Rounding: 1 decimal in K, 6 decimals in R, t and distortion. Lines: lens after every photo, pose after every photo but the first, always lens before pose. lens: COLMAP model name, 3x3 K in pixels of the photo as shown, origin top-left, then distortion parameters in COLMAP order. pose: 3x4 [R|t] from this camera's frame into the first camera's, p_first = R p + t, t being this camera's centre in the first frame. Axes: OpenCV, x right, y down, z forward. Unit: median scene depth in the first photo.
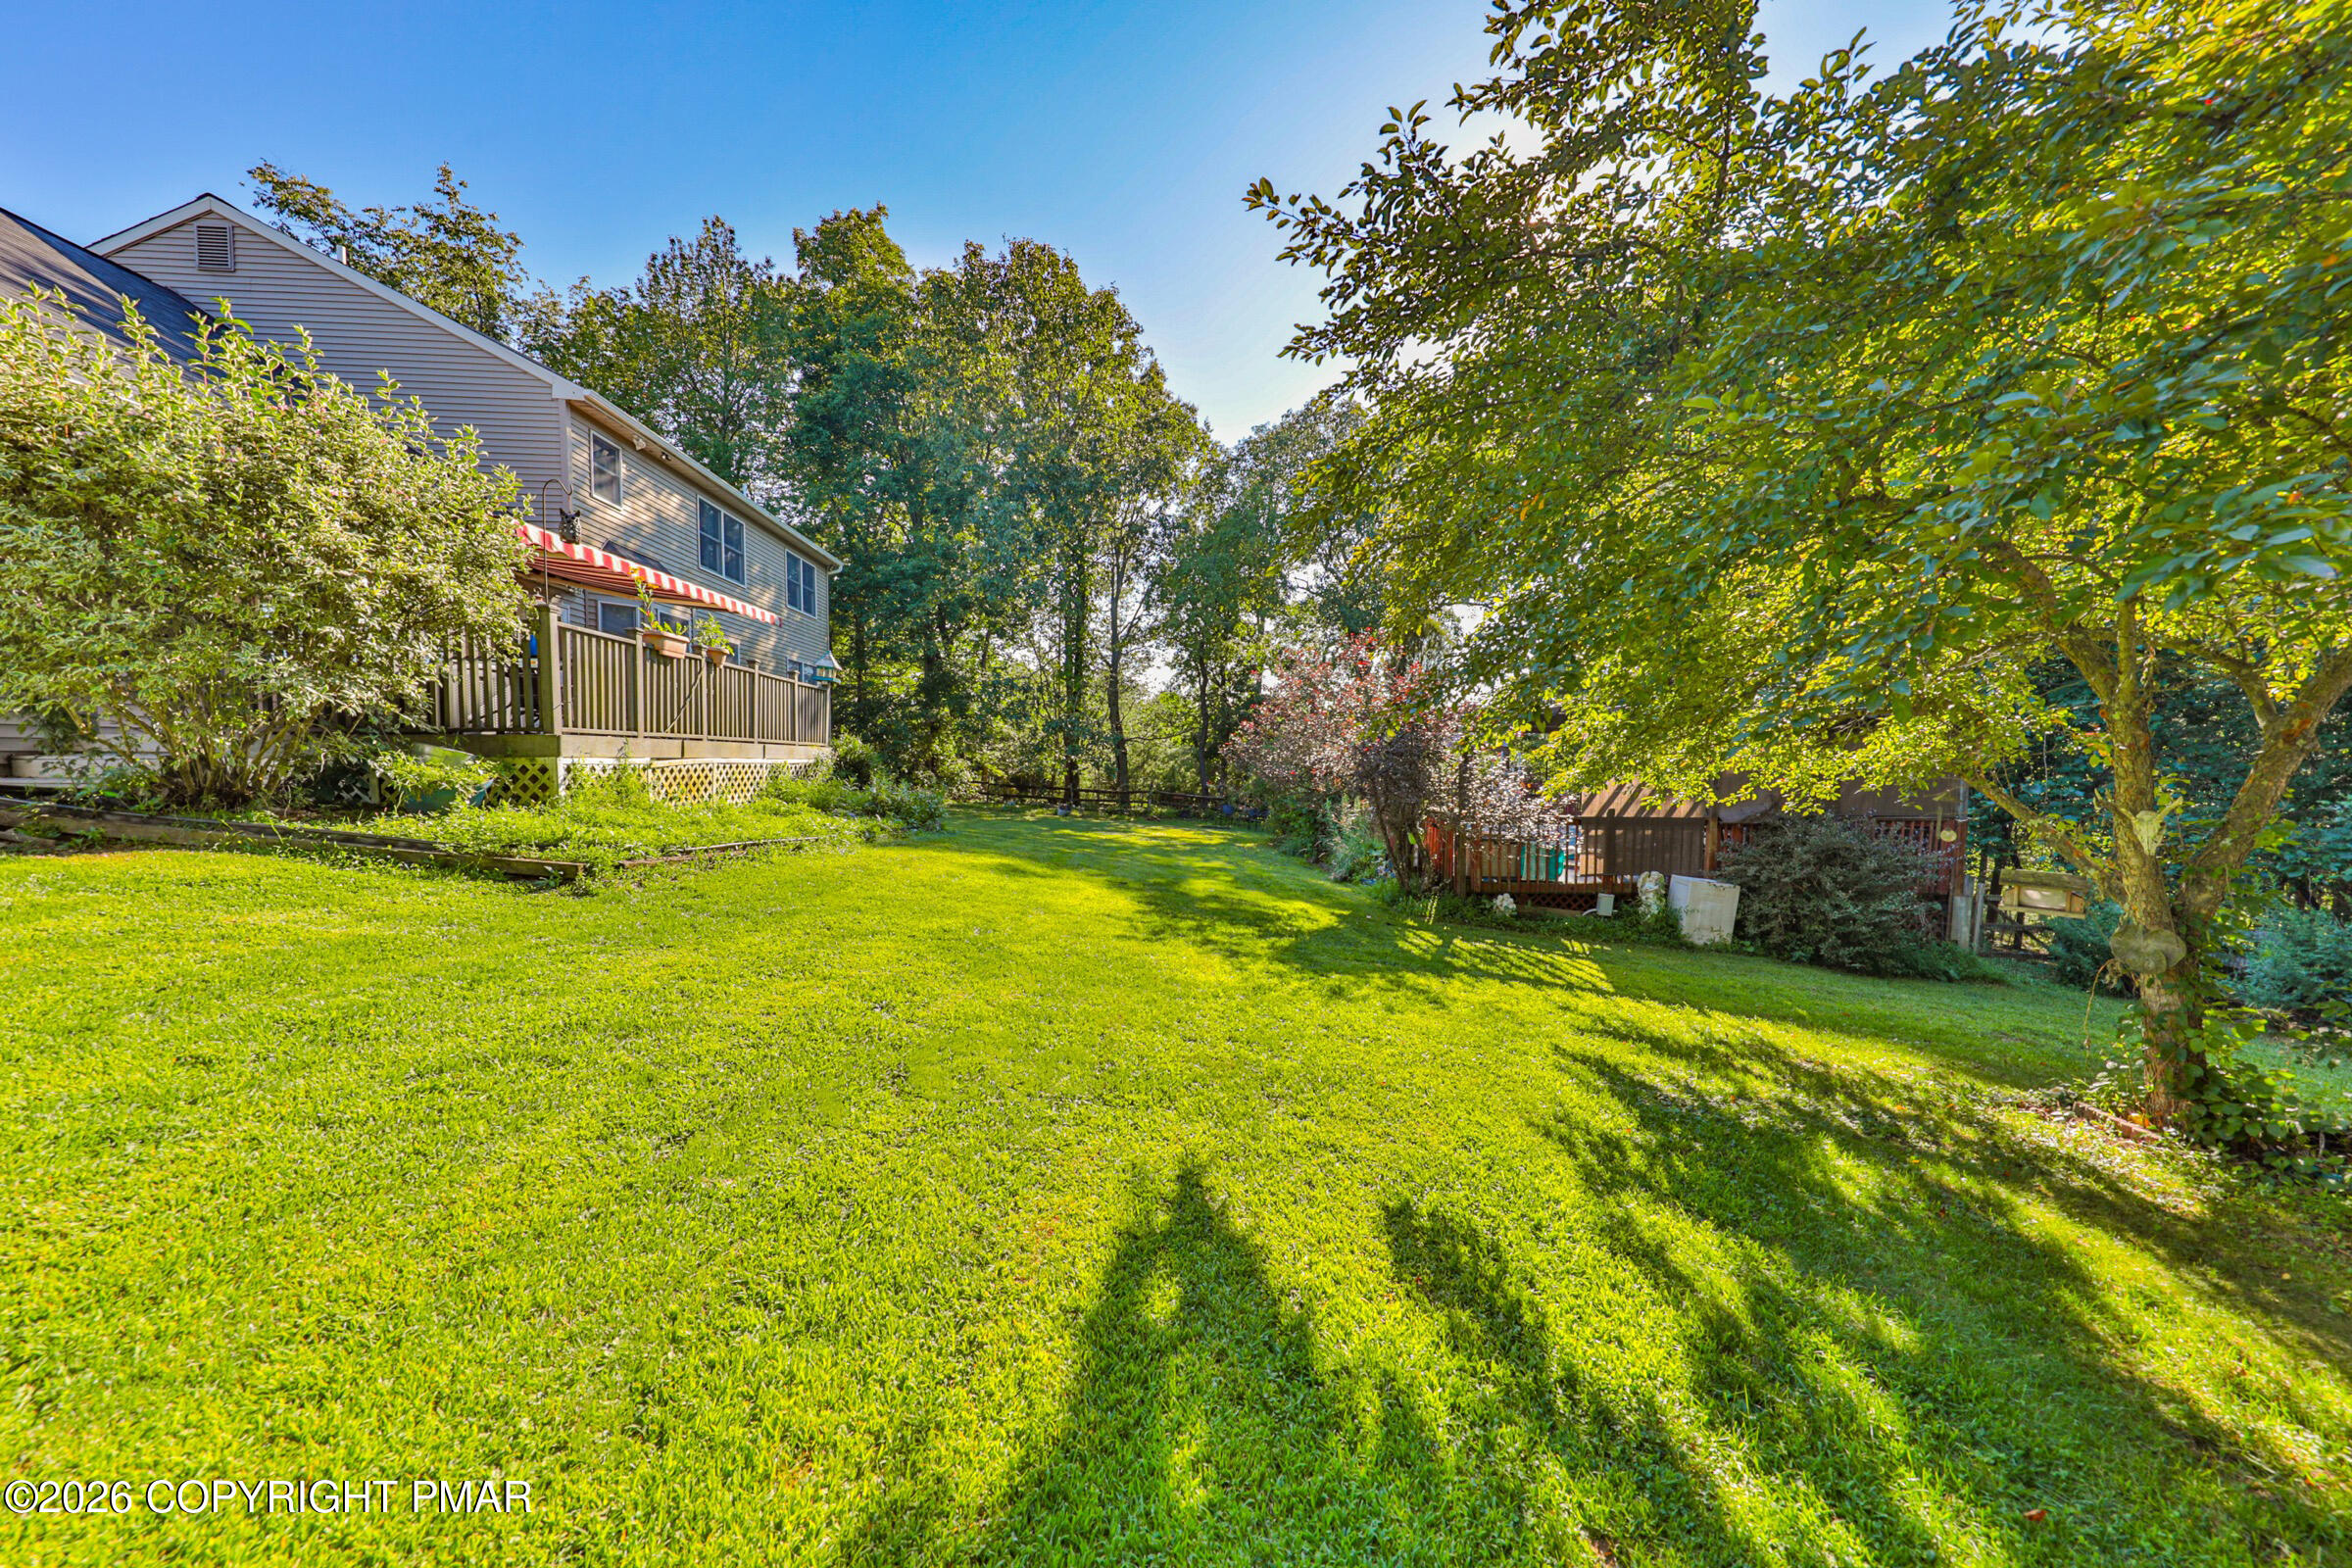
lens RADIAL K [[761.6, 0, 1176.0], [0, 761.6, 784.0], [0, 0, 1]] dist [0.006361, 0.000015]
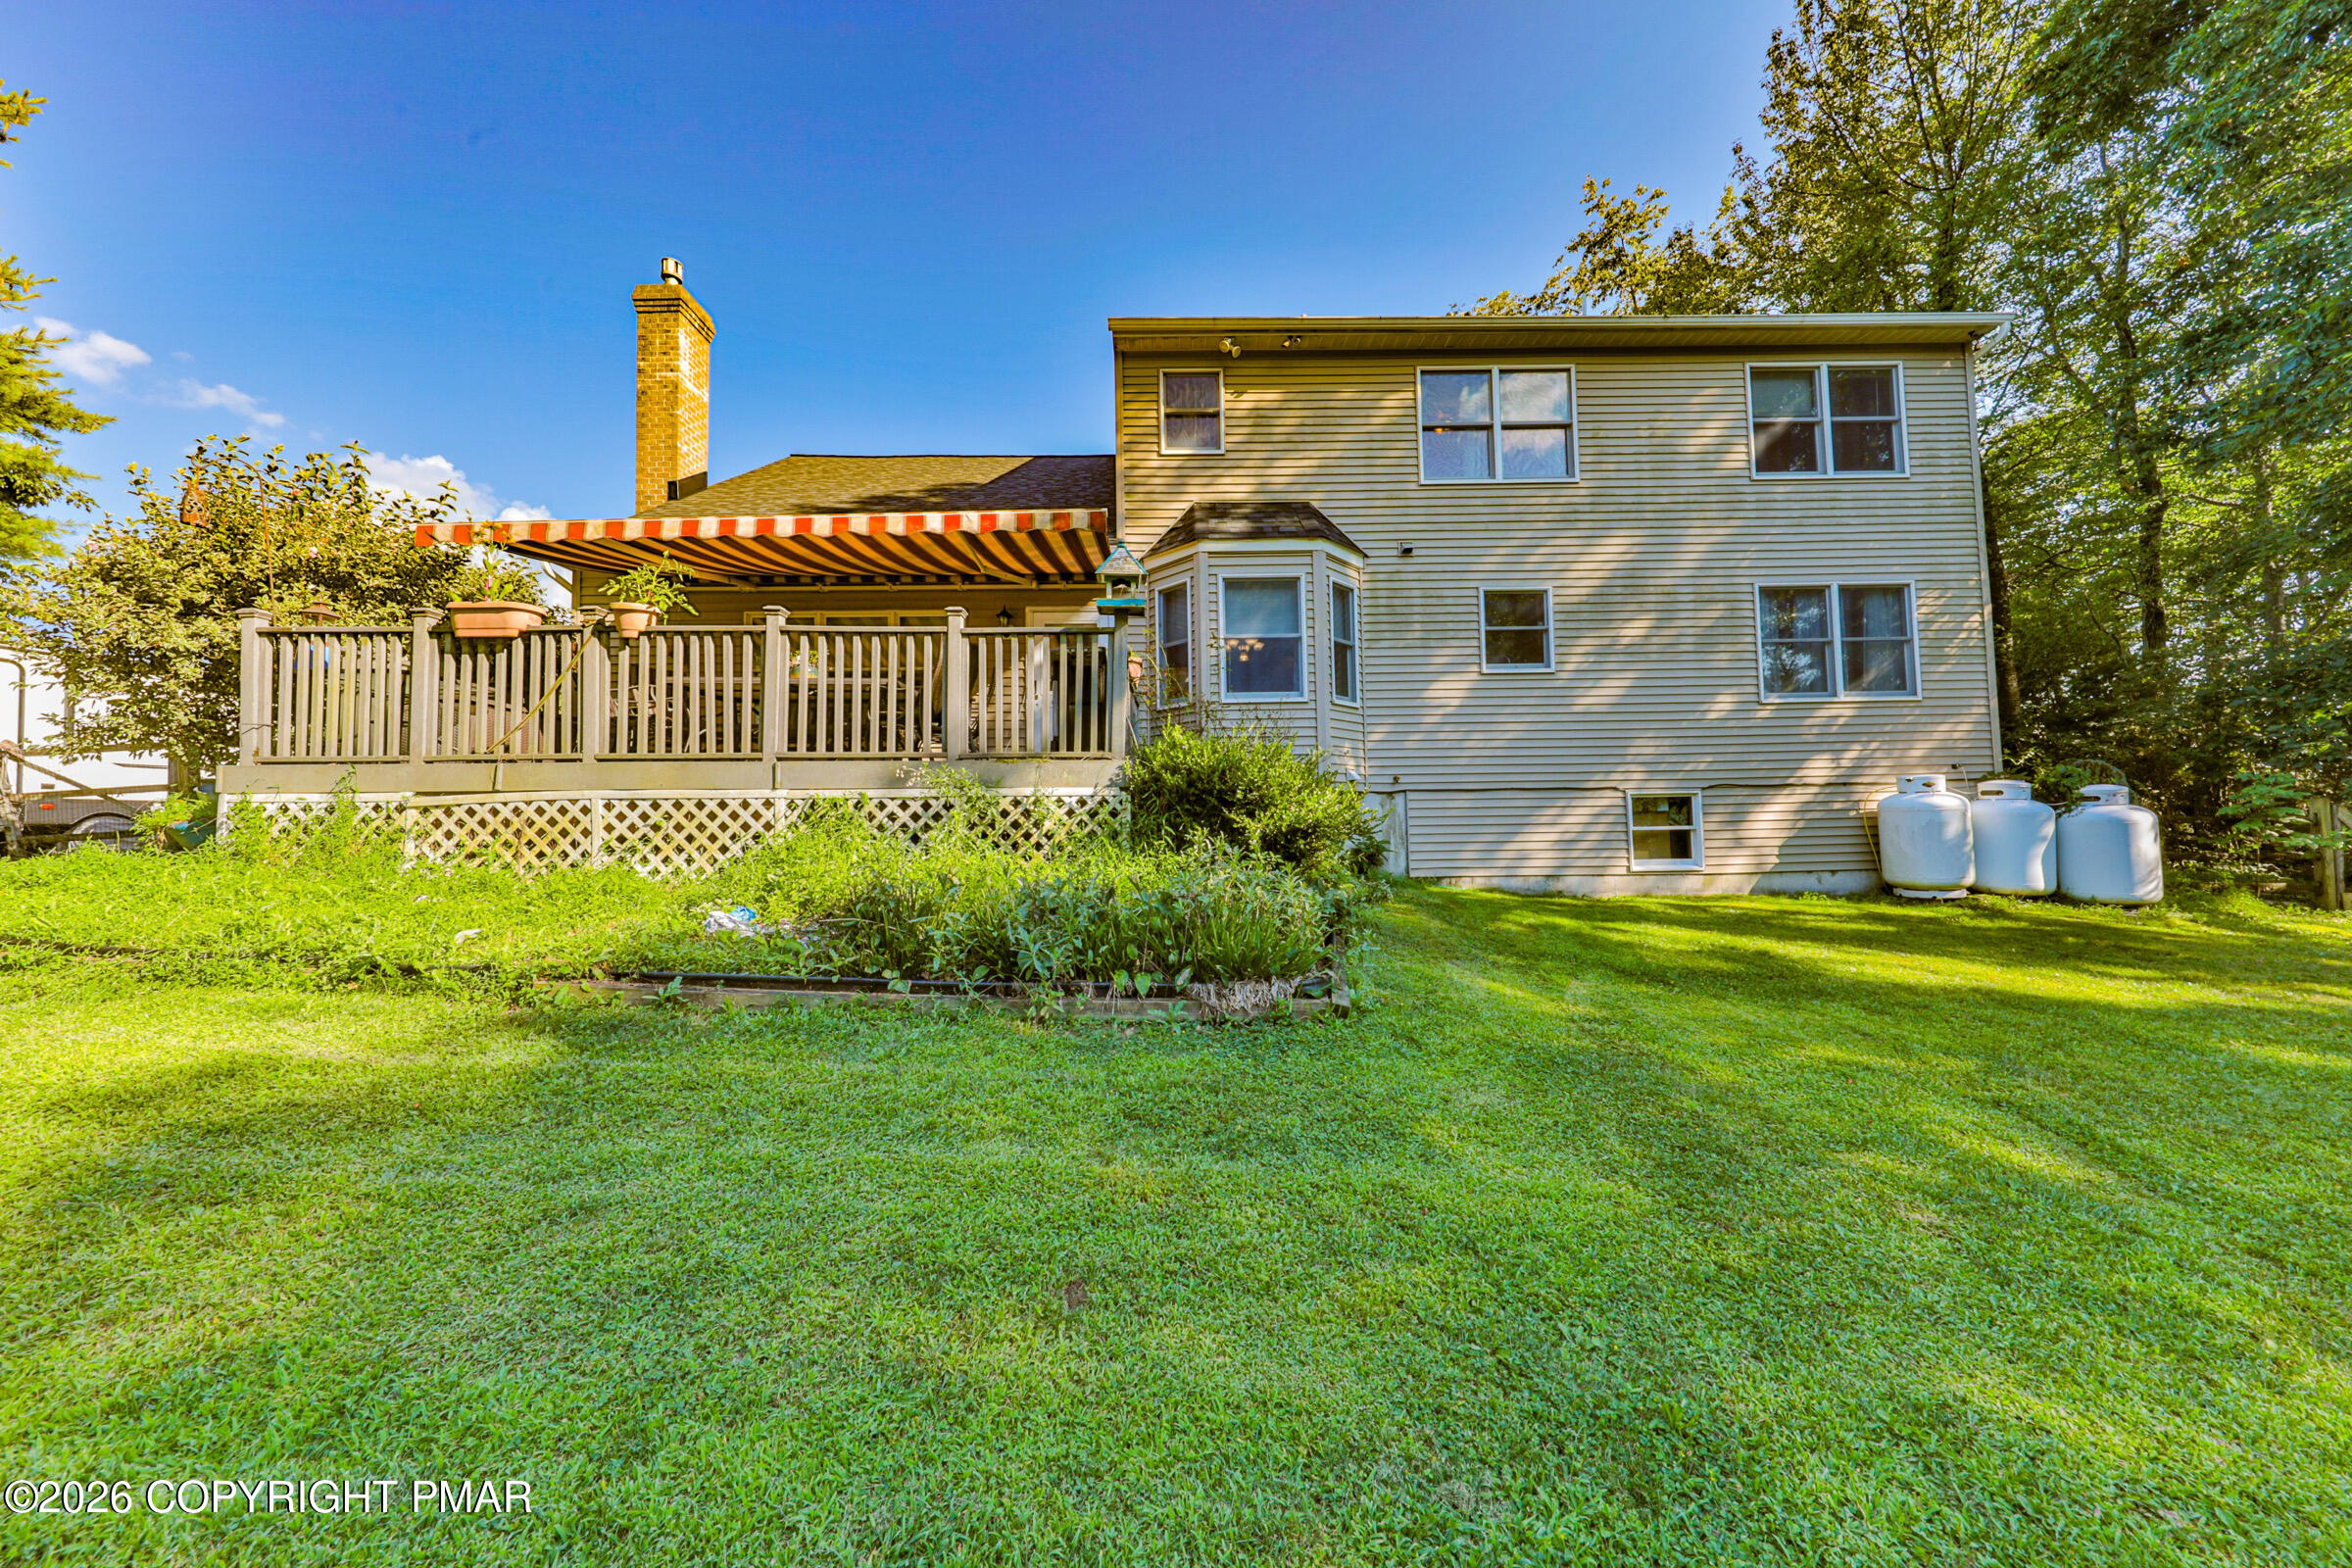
lens RADIAL K [[761.6, 0, 1176.0], [0, 761.6, 784.0], [0, 0, 1]] dist [0.006361, 0.000015]
pose [[-0.028813, -0.032678, -0.999051, -0.037604], [-0.027471, 0.999114, -0.031888, -0.037037], [0.999207, 0.026526, -0.029686, 1.615000]]
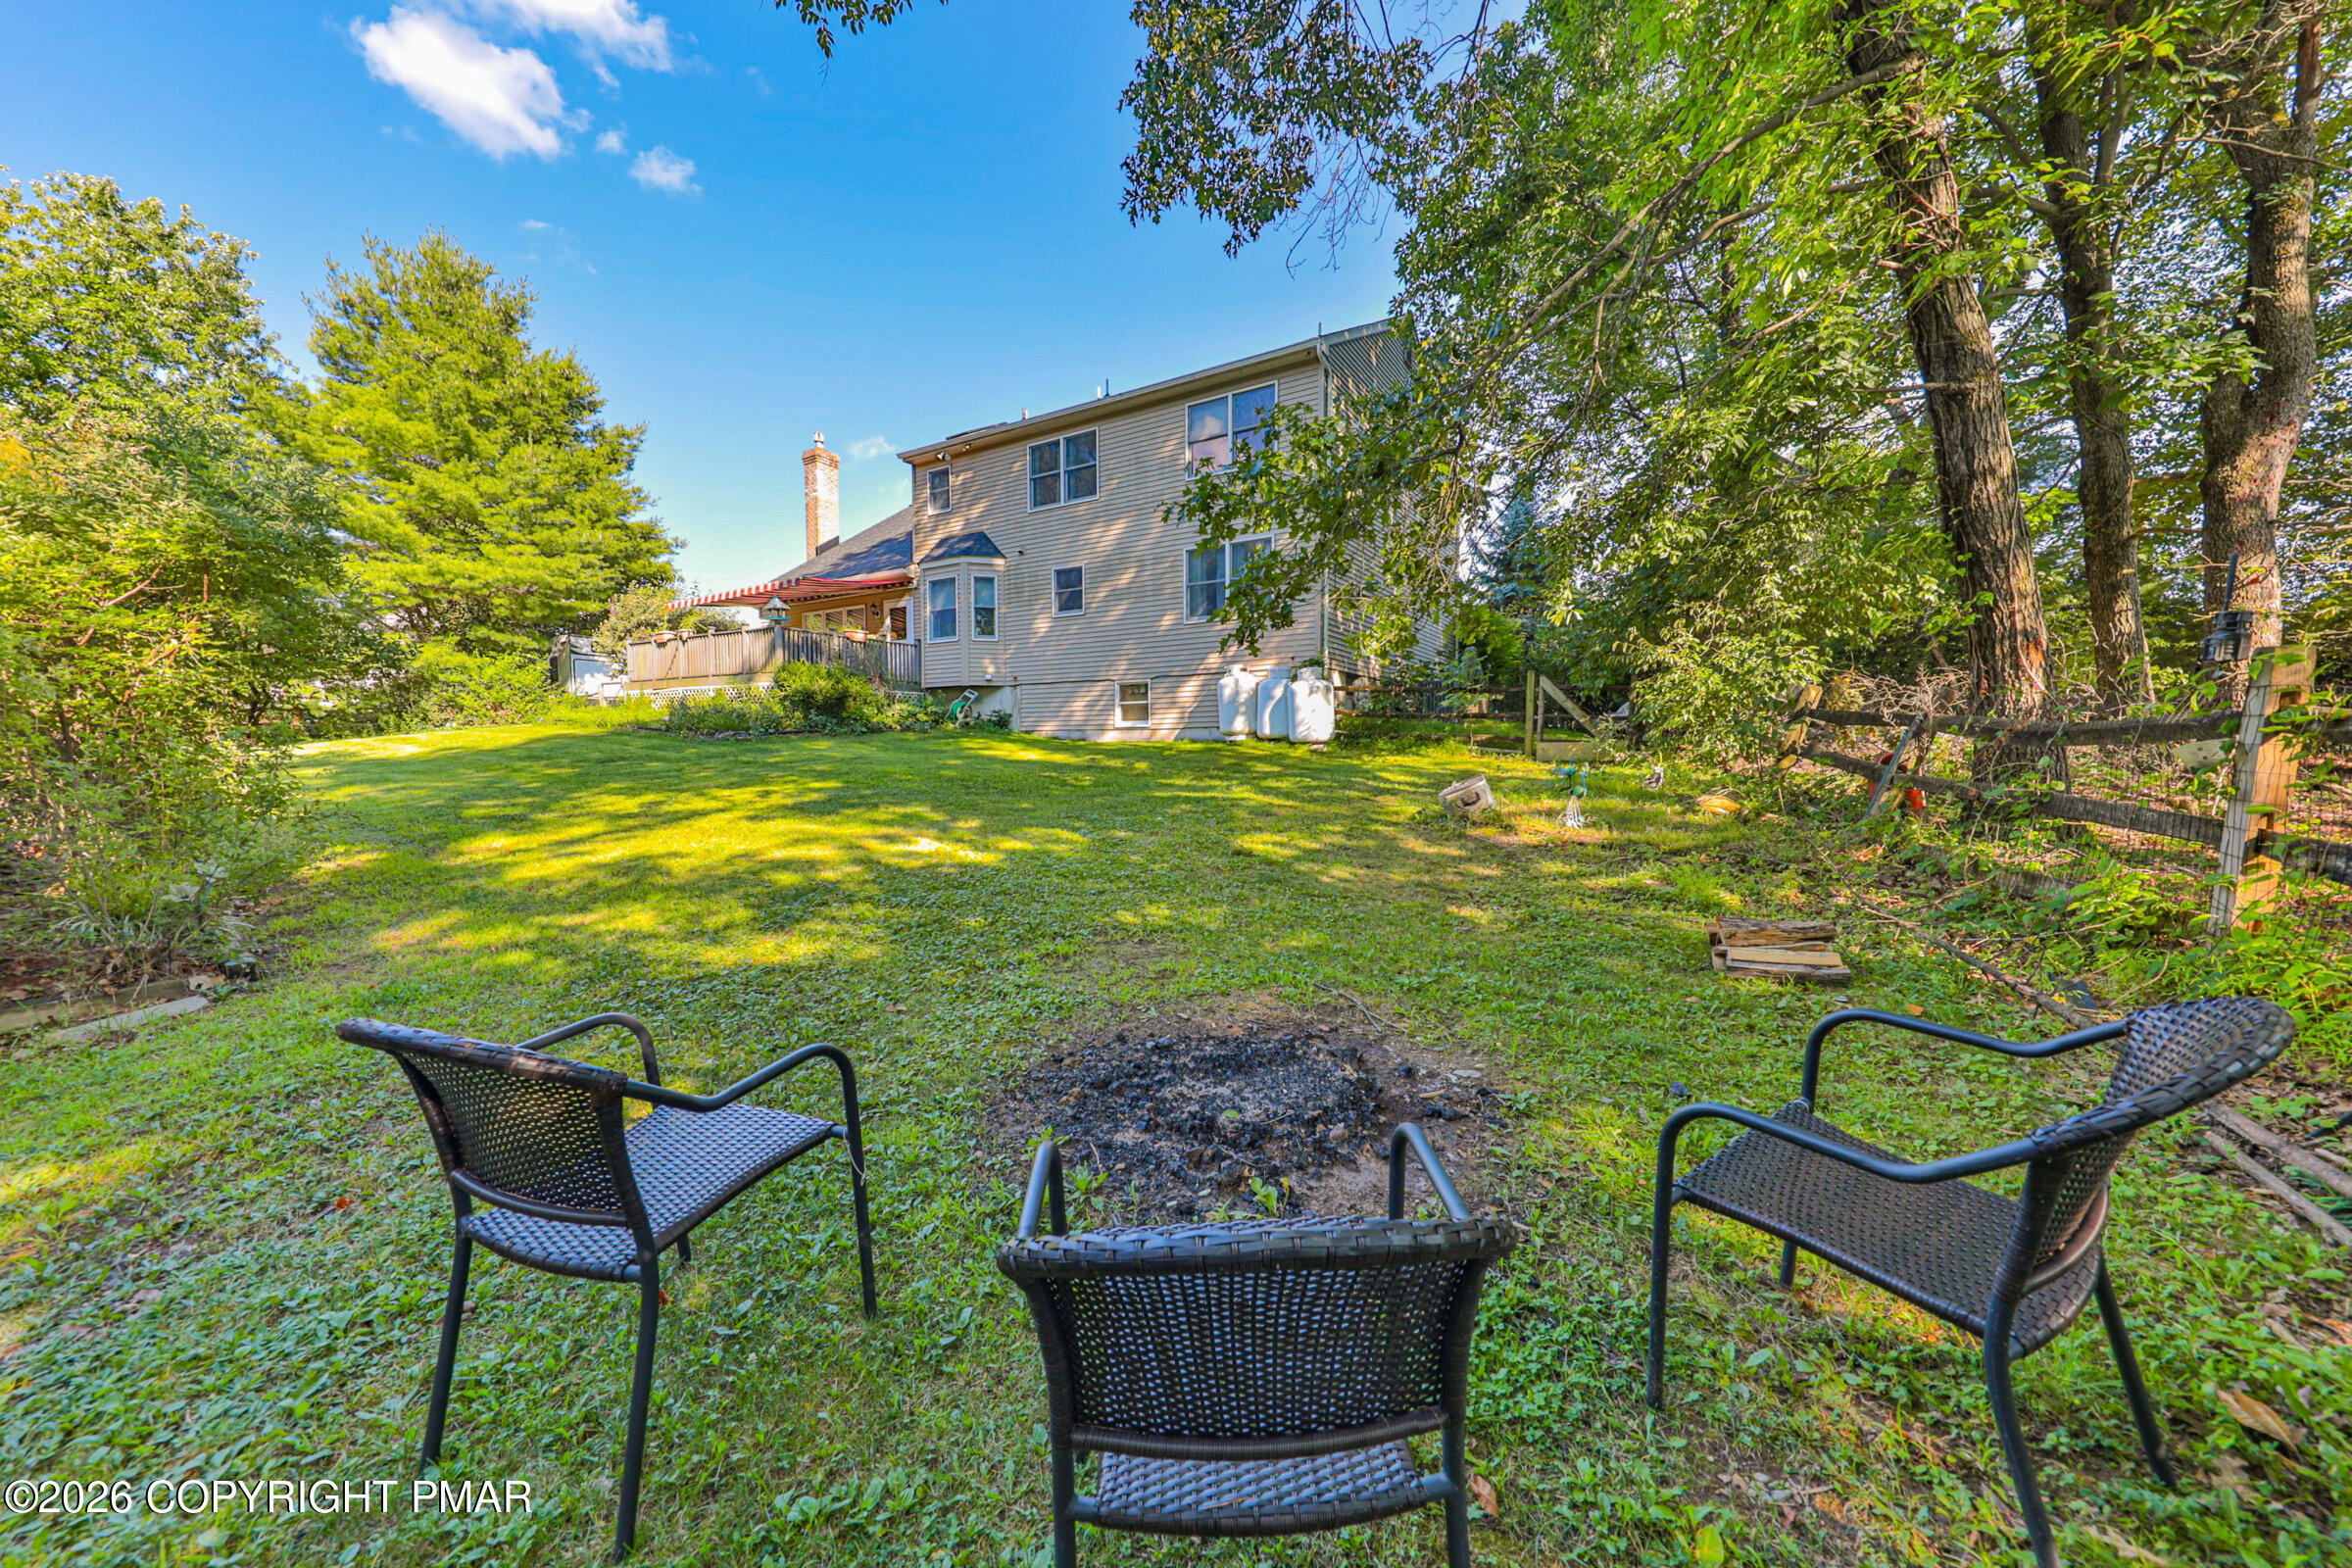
lens RADIAL K [[761.6, 0, 1176.0], [0, 761.6, 784.0], [0, 0, 1]] dist [0.006361, 0.000015]
pose [[-0.544171, 0.066534, -0.836332, 0.829708], [-0.022792, 0.995310, 0.094011, 0.030692], [0.838665, 0.070220, -0.540103, 5.431582]]
